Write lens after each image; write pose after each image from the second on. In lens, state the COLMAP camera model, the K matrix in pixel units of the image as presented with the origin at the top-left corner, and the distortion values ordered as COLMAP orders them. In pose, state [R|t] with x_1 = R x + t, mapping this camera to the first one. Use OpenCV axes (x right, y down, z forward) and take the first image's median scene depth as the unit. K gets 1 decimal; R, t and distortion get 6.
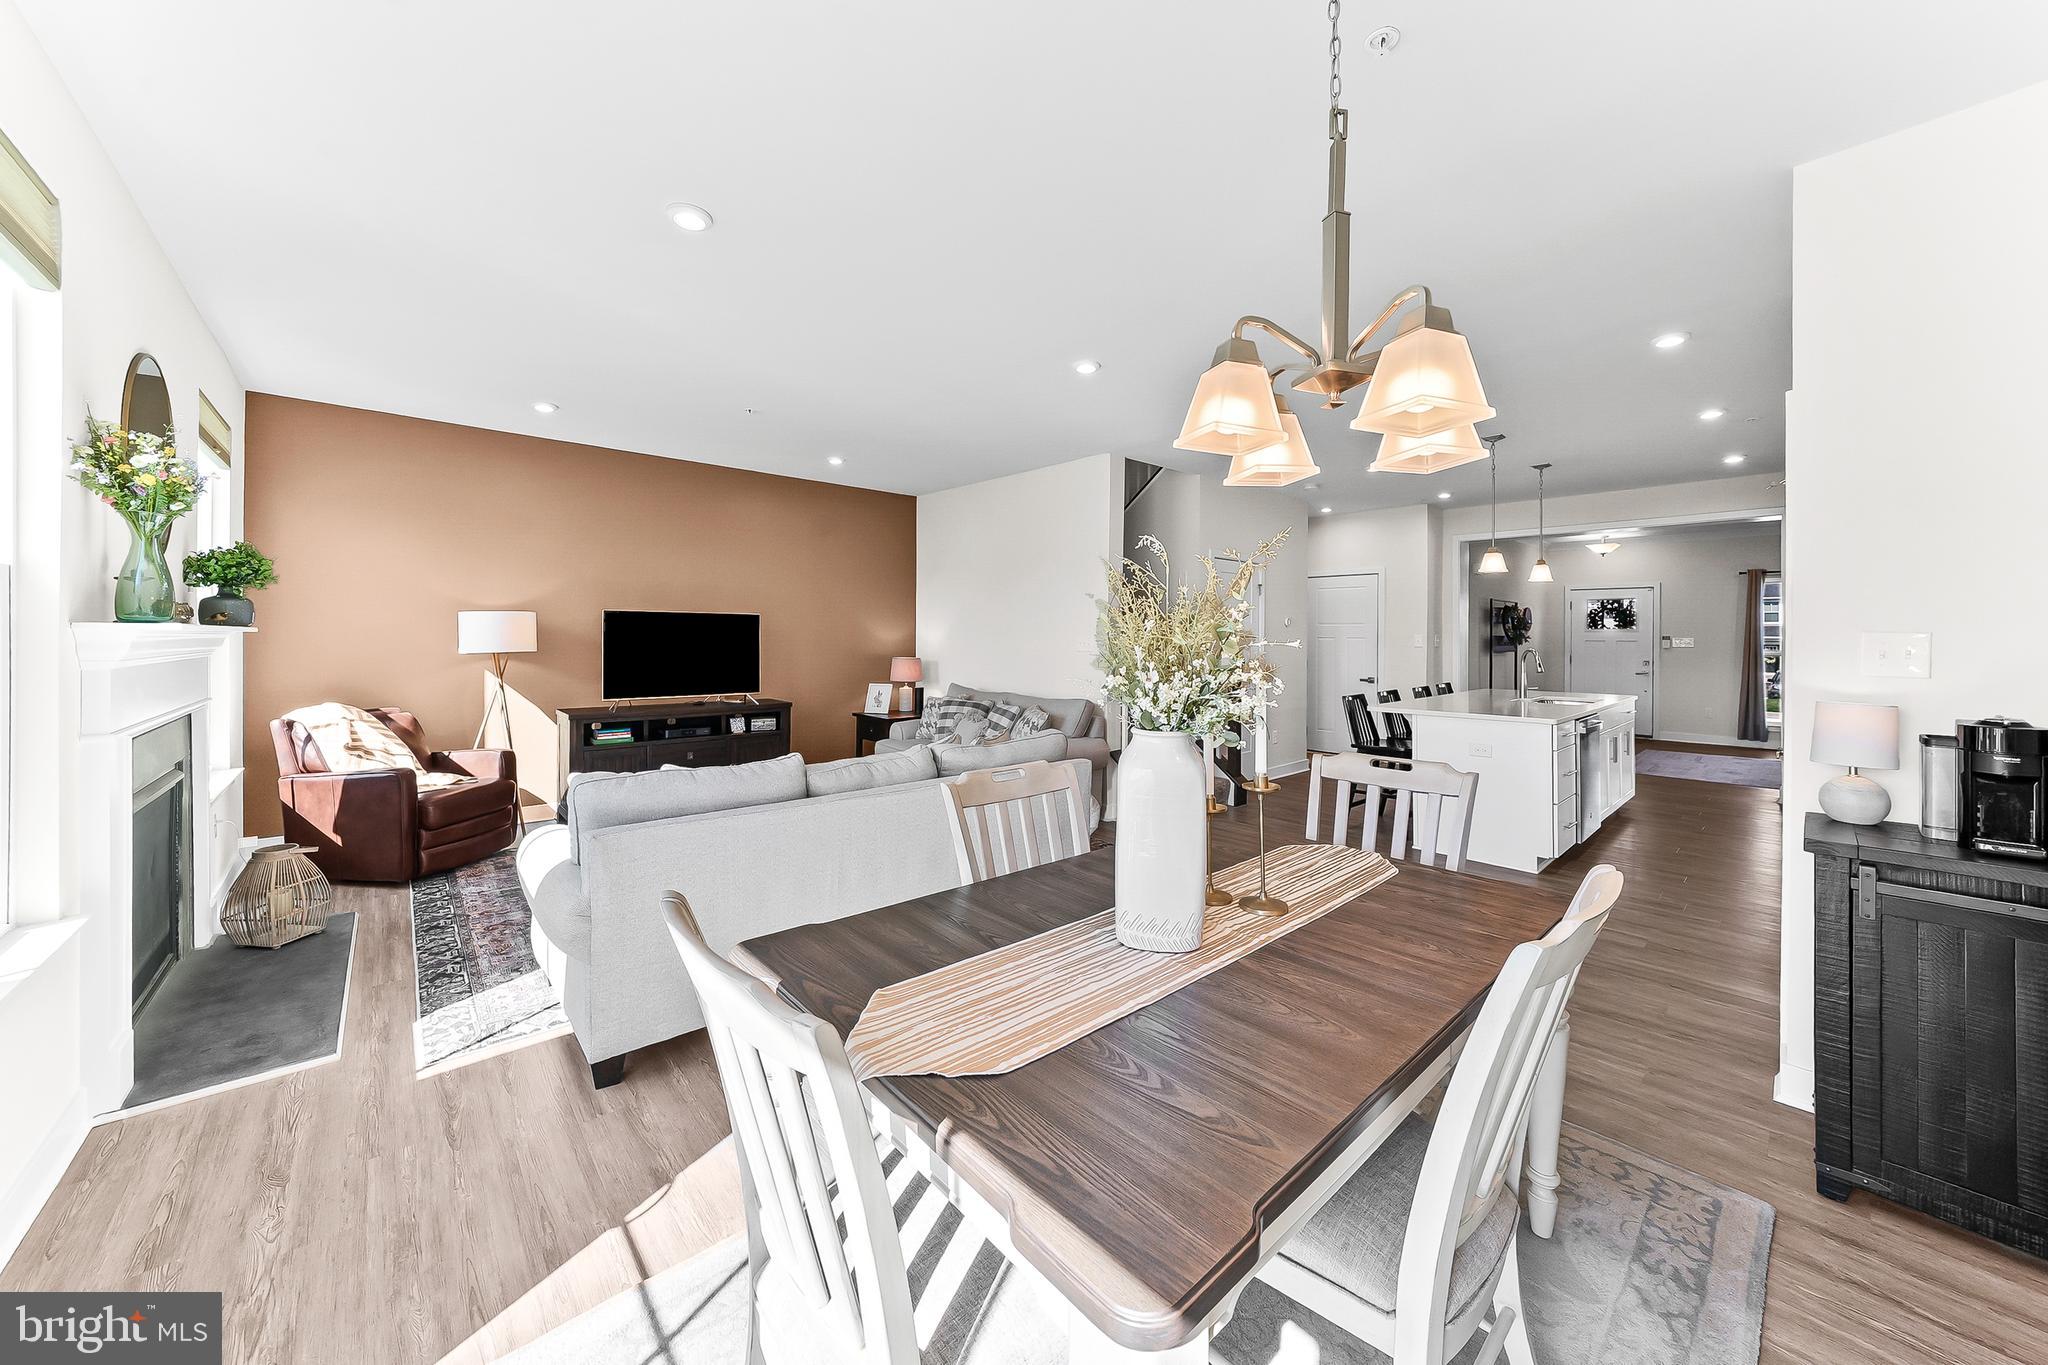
lens RADIAL K [[709.6, 0, 1015.3], [0, 709.6, 638.8], [0, 0, 1]] dist [-0.010921, -0.000049]
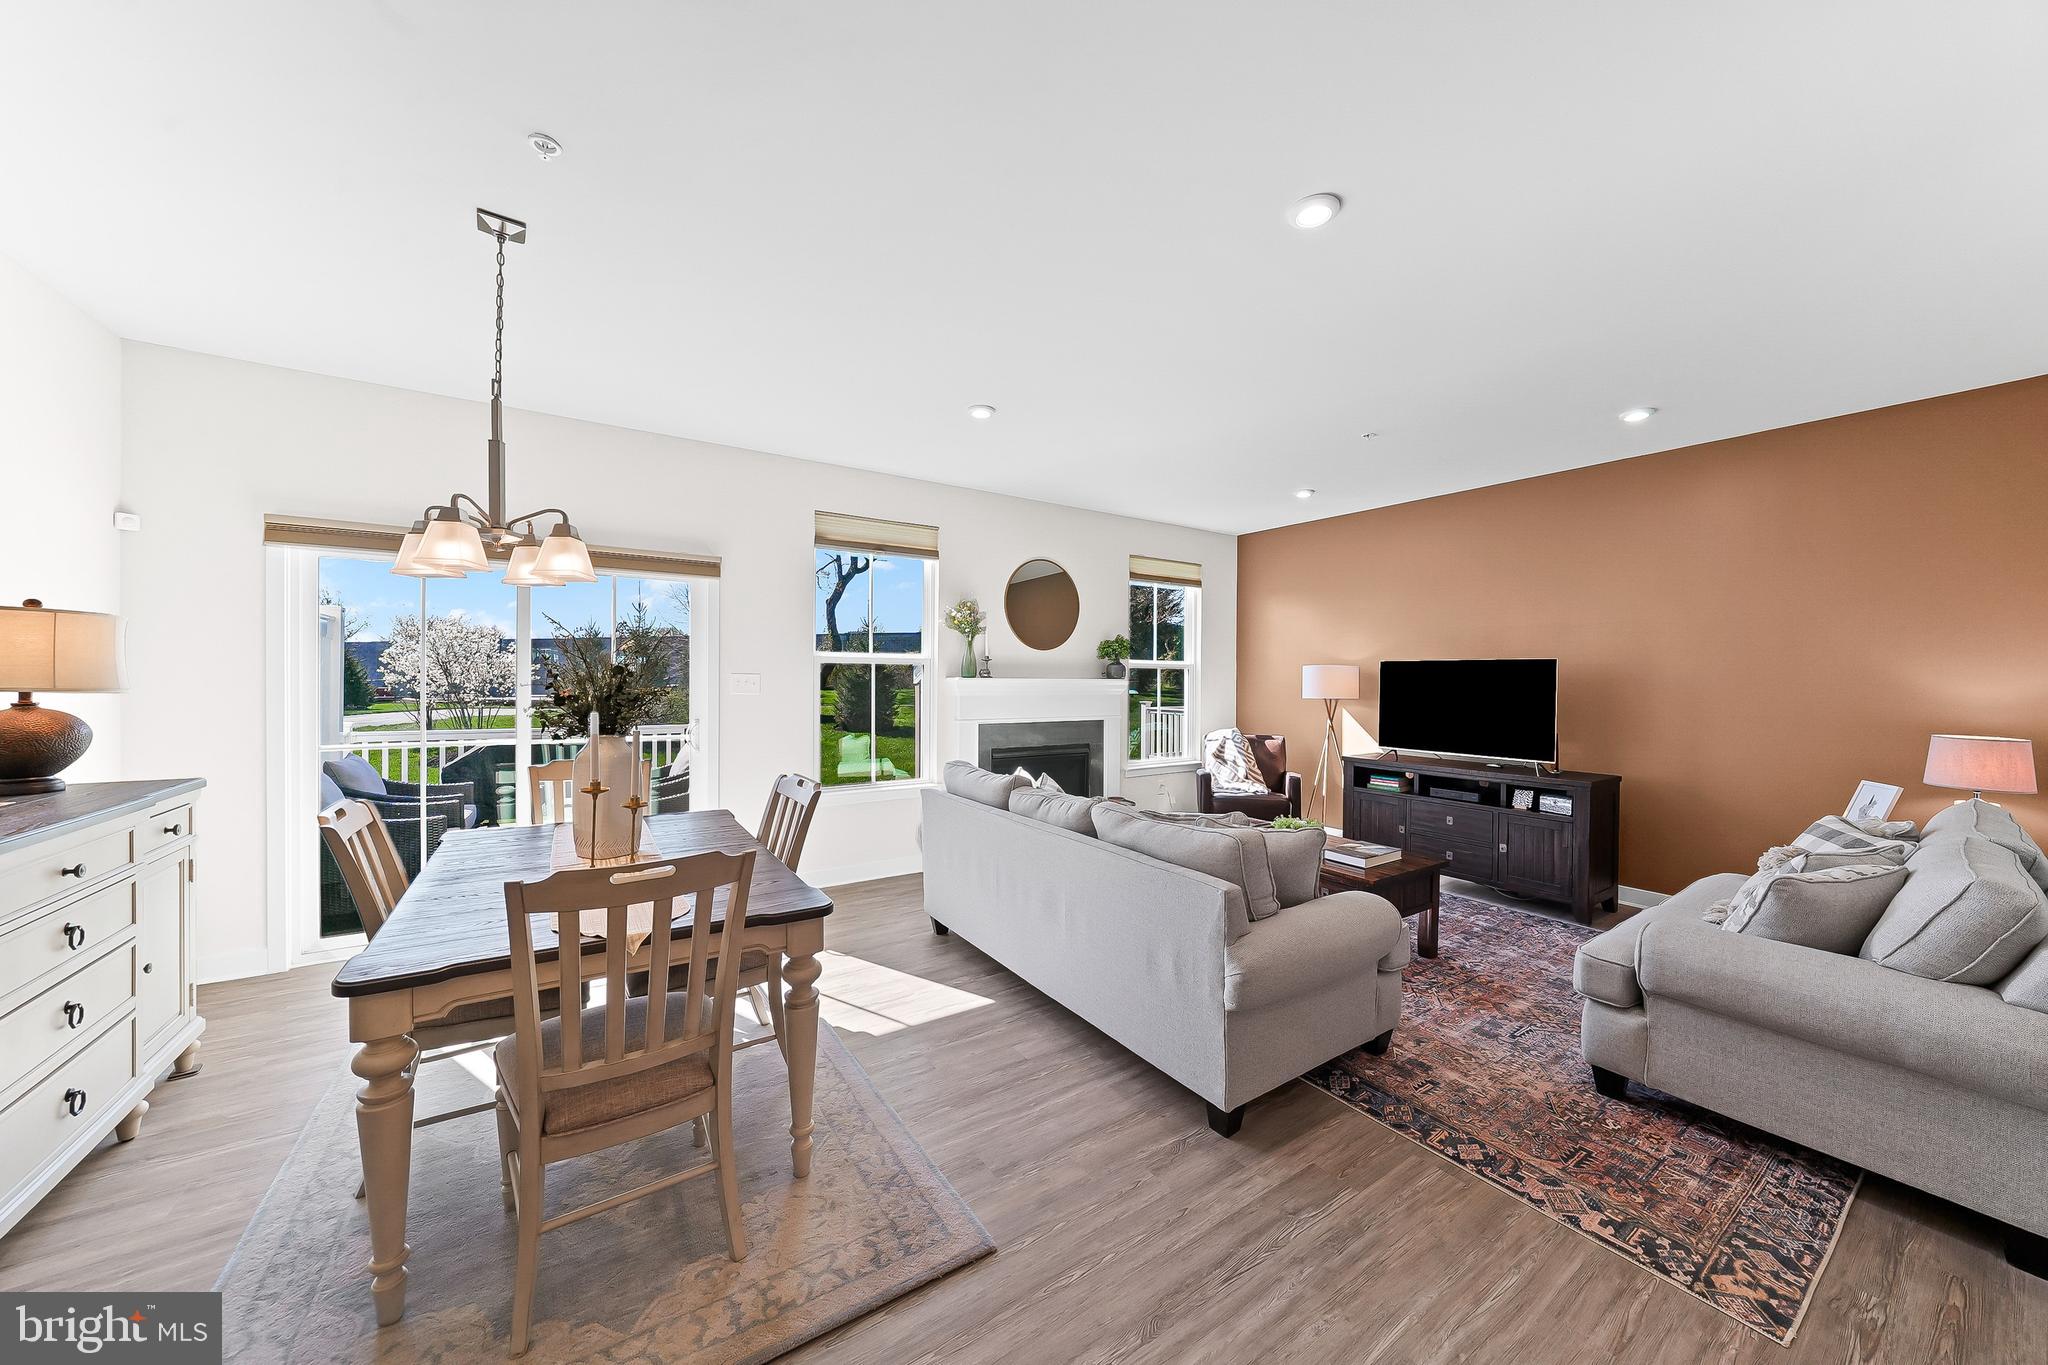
lens RADIAL K [[709.6, 0, 1021.9], [0, 709.6, 678.6], [0, 0, 1]] dist [-0.010921, -0.000049]
pose [[-0.135038, -0.005603, -0.990825, 0.465427], [-0.007260, 0.999963, -0.004665, -0.005059], [0.990814, 0.006564, -0.135074, 0.552123]]
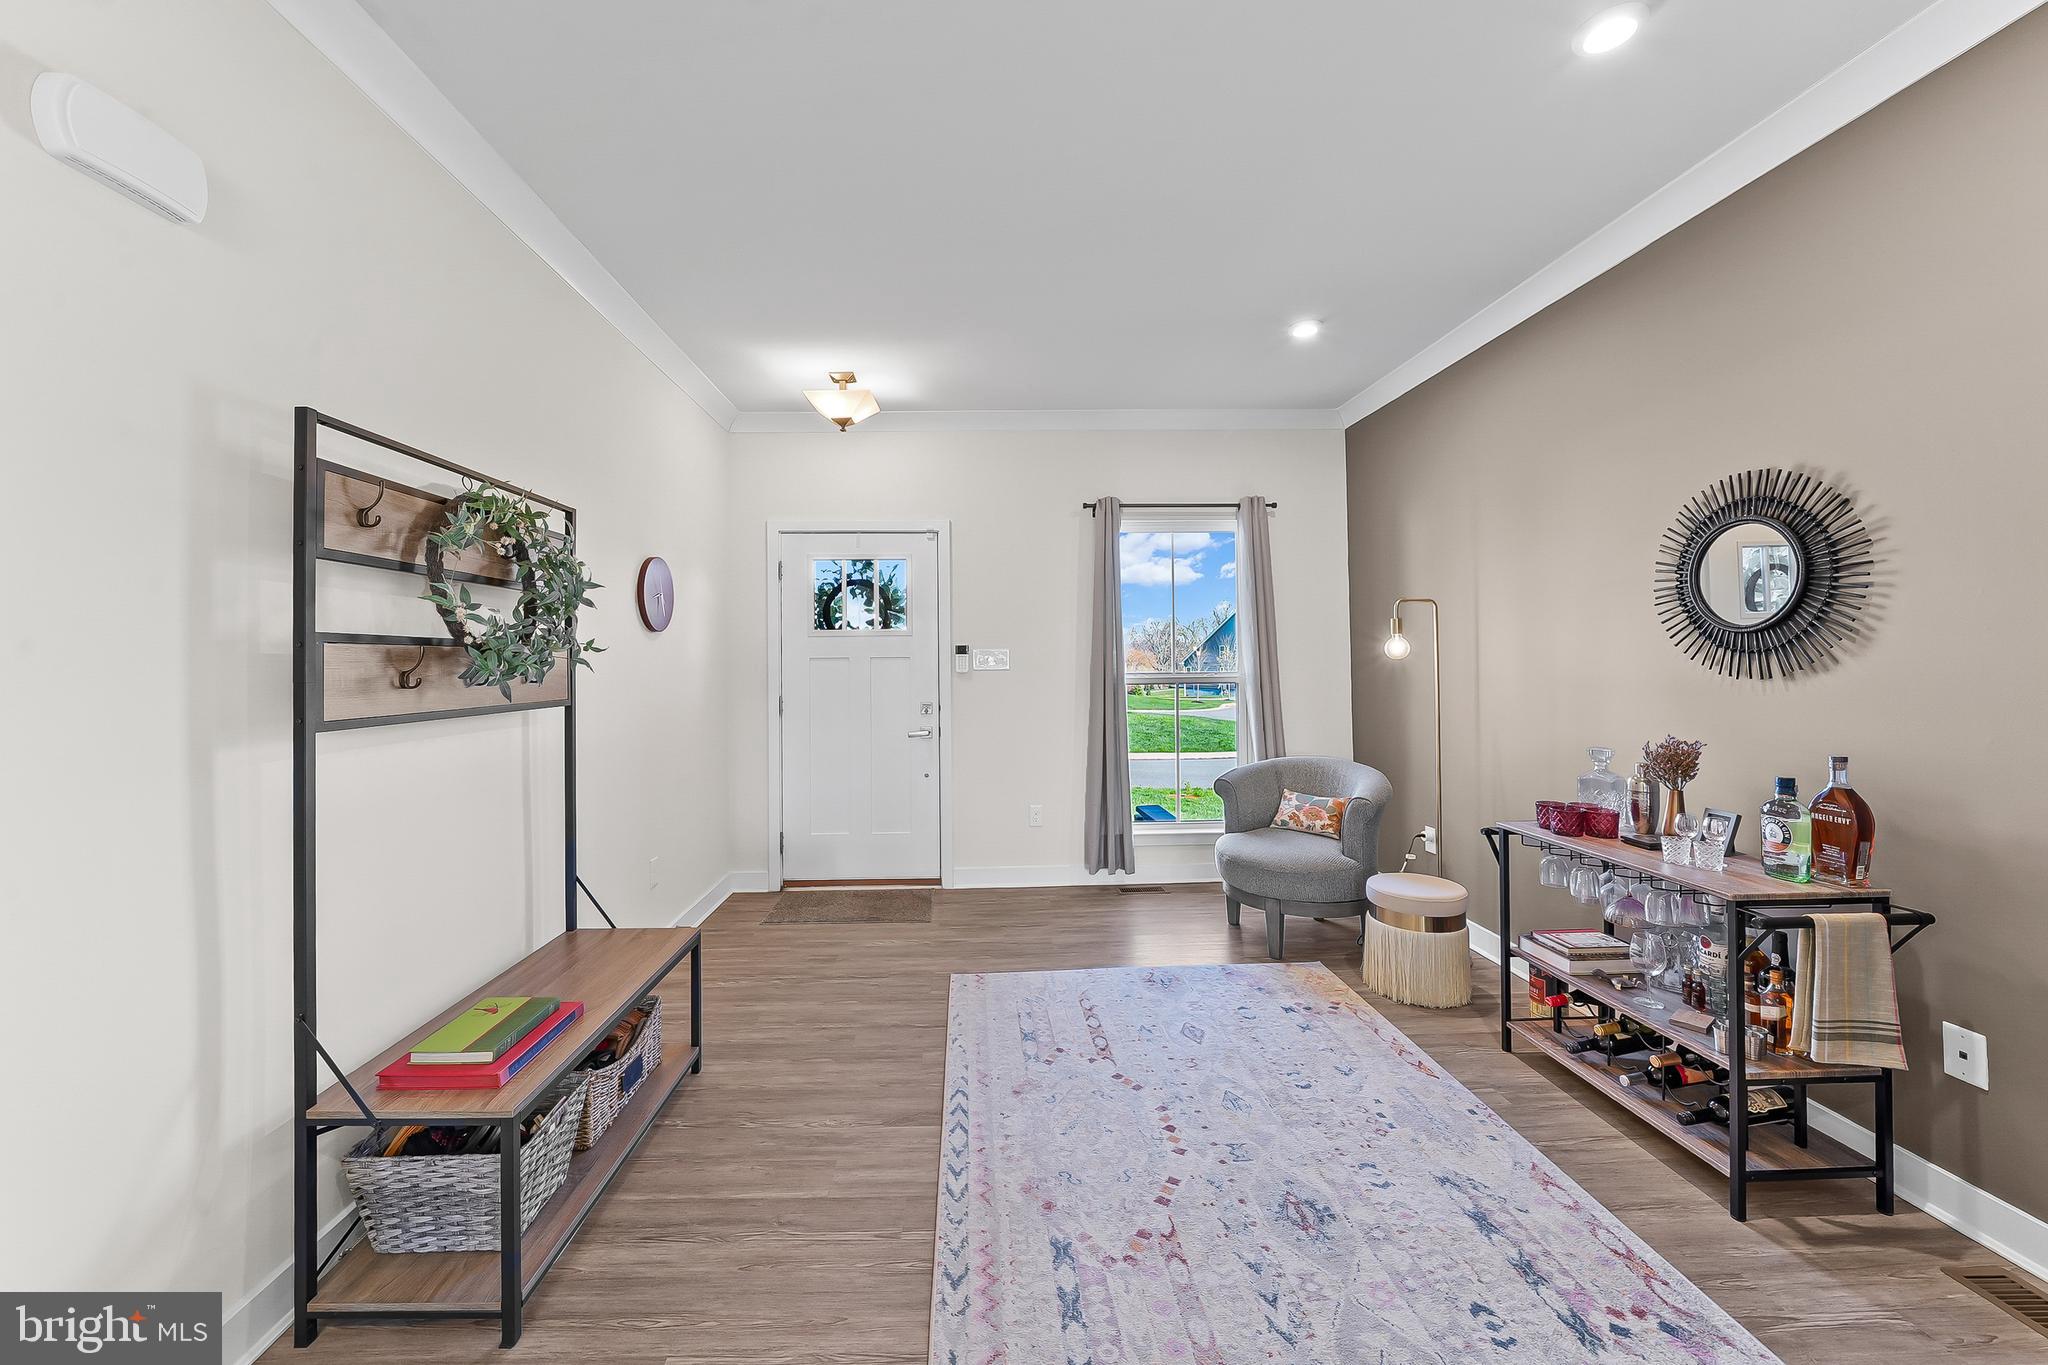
lens RADIAL K [[783.9, 0, 1003.2], [0, 783.9, 665.3], [0, 0, 1]] dist [-0.008728, 0.000365]
pose [[0.630220, -0.022848, 0.776081, 0.990958], [0.018267, 0.999727, 0.014599, 0.003850], [-0.776202, 0.004976, 0.630465, 1.179343]]
